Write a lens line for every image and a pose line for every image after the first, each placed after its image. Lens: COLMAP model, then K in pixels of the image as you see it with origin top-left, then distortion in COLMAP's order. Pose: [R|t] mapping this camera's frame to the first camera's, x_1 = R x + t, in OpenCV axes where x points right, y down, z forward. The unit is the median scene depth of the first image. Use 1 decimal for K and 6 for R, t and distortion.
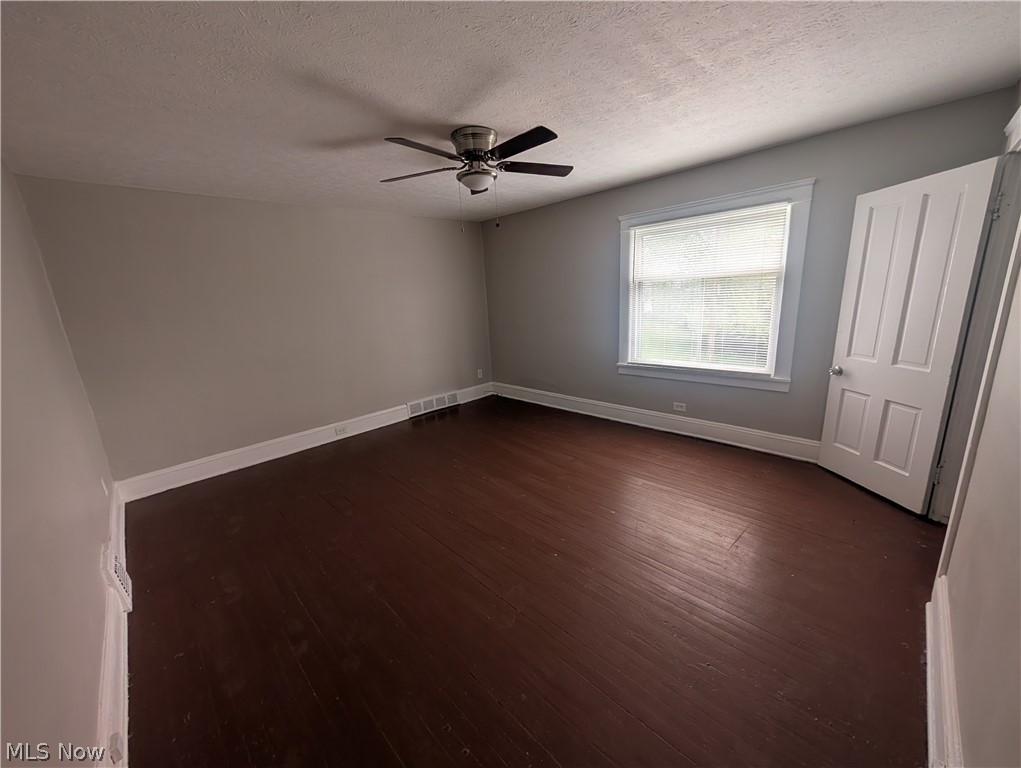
lens RADIAL K [[387.7, 0, 513.0], [0, 387.7, 387.2], [0, 0, 1]] dist [0.000745, 0.000138]
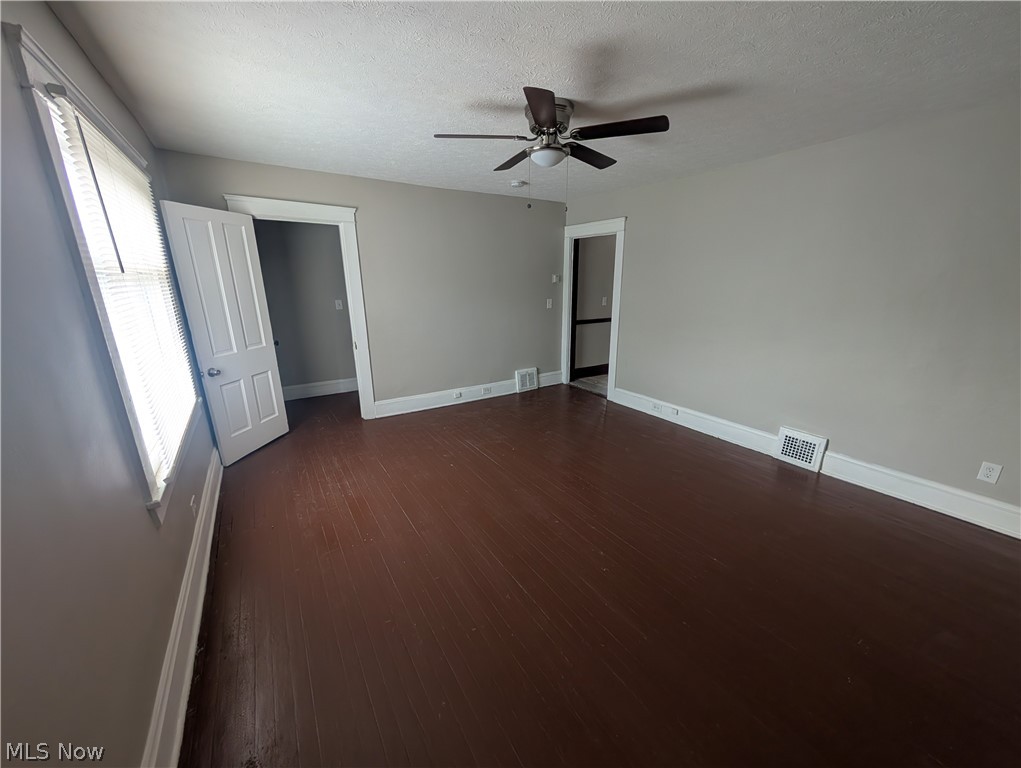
lens RADIAL K [[387.7, 0, 513.0], [0, 387.7, 387.2], [0, 0, 1]] dist [0.000745, 0.000138]
pose [[-0.978344, -0.001817, 0.206978, -0.178949], [0.099515, 0.872679, 0.478047, -0.443424], [-0.181494, 0.488291, -0.853599, 1.834716]]
